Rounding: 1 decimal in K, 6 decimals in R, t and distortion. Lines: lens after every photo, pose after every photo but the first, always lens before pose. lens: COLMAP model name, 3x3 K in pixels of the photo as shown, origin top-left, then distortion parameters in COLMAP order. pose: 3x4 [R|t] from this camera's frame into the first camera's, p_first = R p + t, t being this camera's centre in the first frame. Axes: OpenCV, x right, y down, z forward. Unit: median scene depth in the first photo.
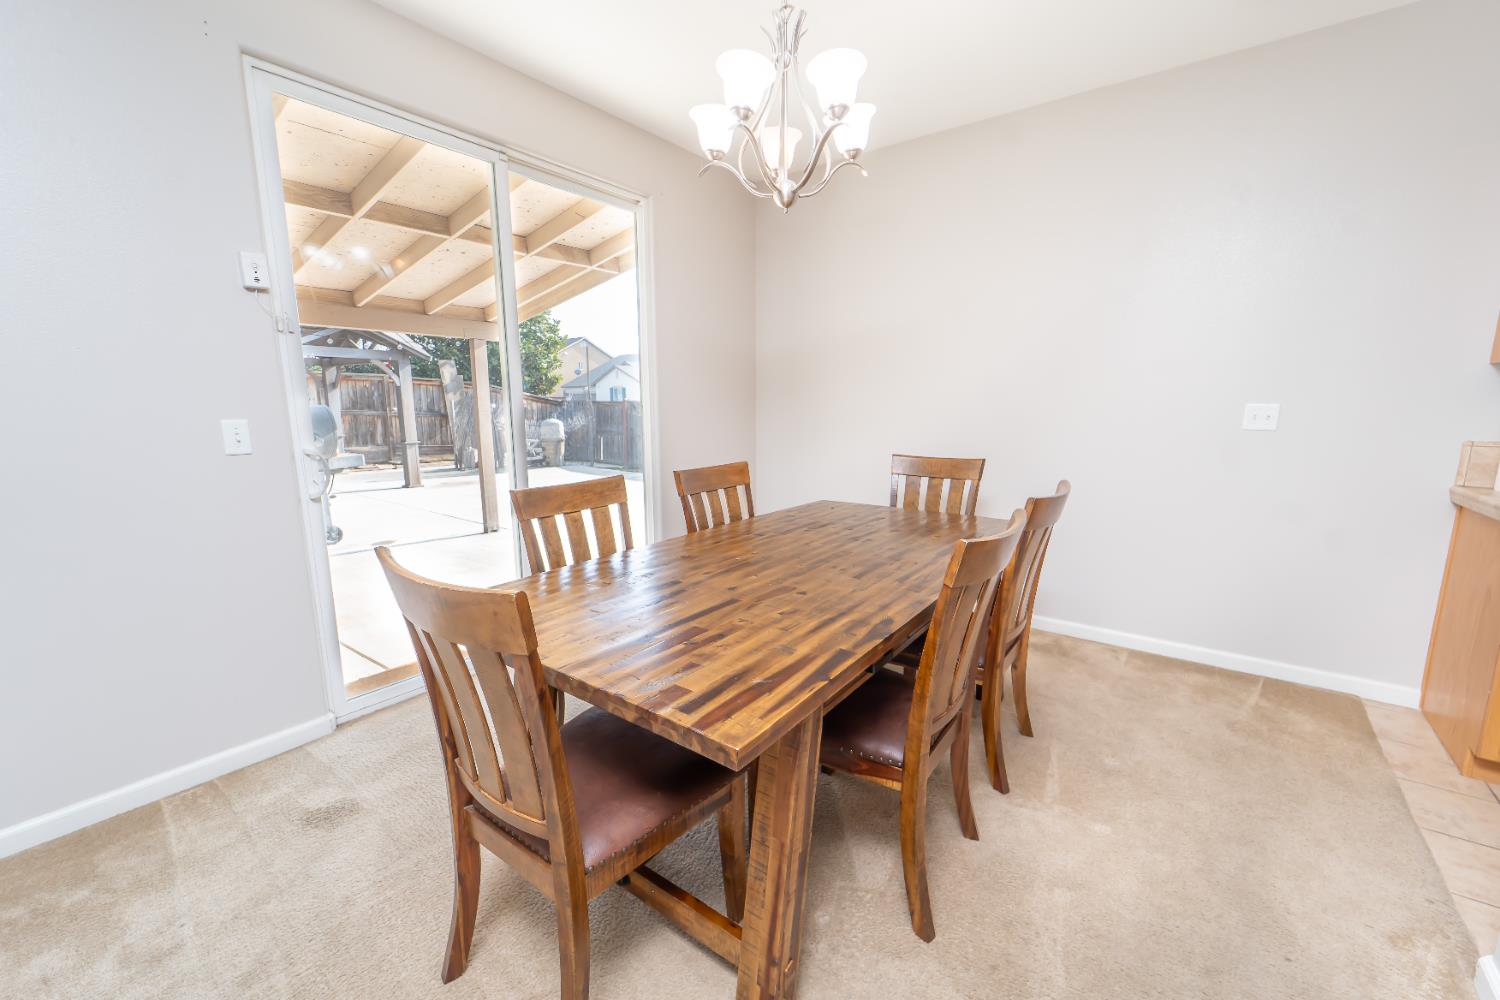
lens RADIAL K [[607.5, 0, 750.0], [0, 607.5, 500.0], [0, 0, 1]] dist [-0.010598, 0.000002]
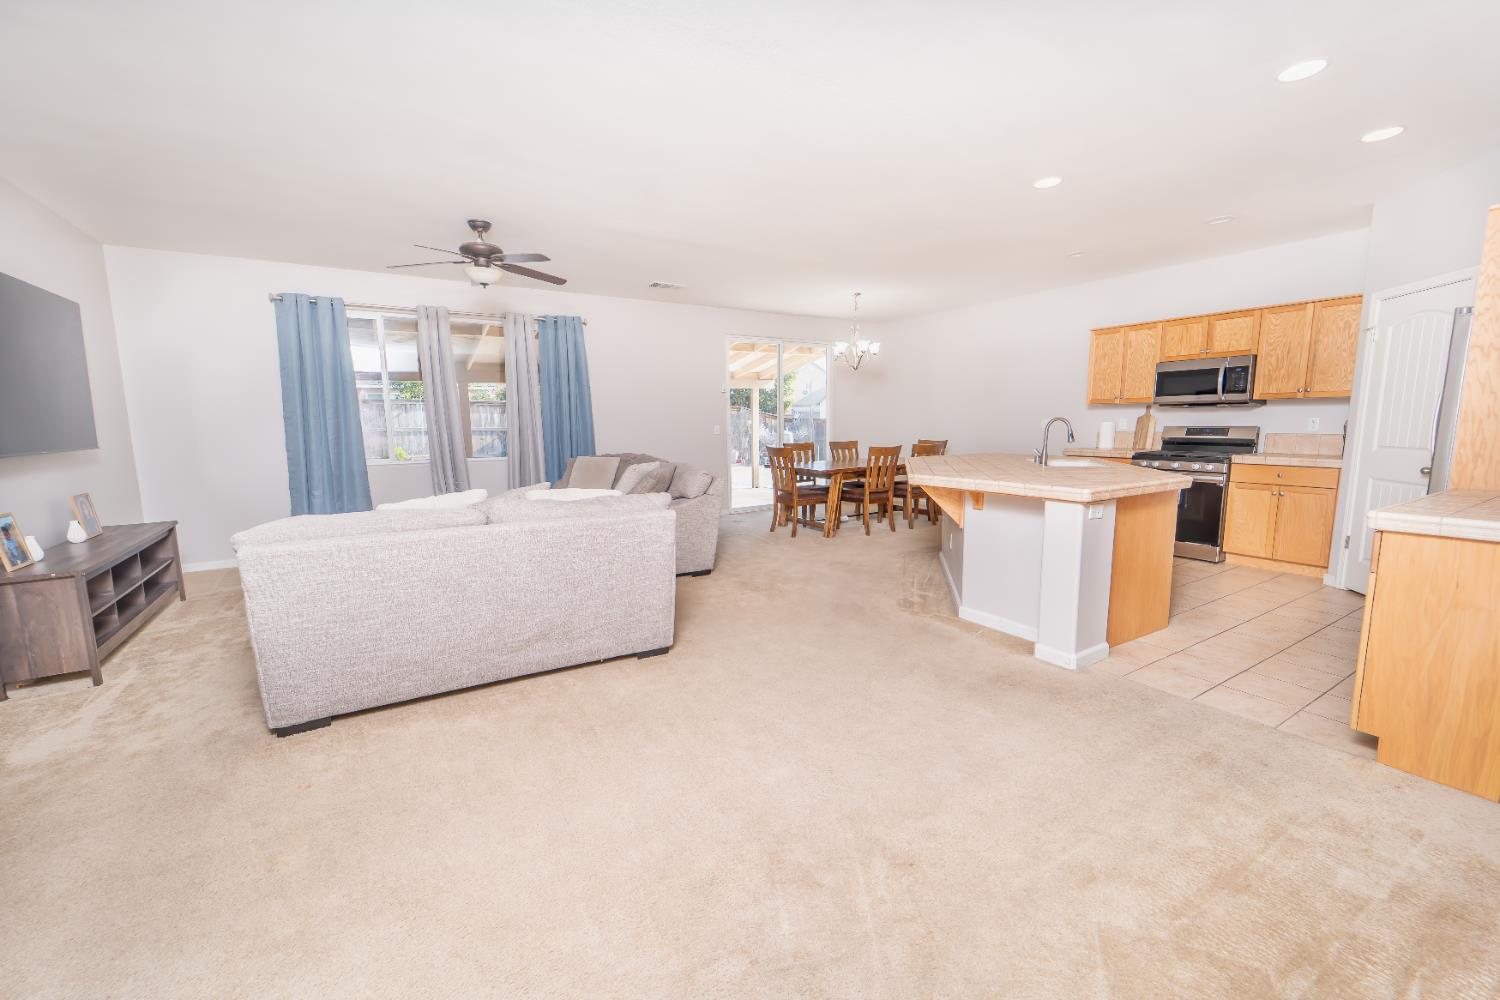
lens RADIAL K [[622.7, 0, 733.9], [0, 622.7, 500.3], [0, 0, 1]] dist [-0.000293, 0.000197]
pose [[0.926650, 0.038961, -0.373902, 0.252927], [-0.049669, 0.998584, -0.019044, 0.136238], [0.372631, 0.036218, 0.927273, -0.865796]]
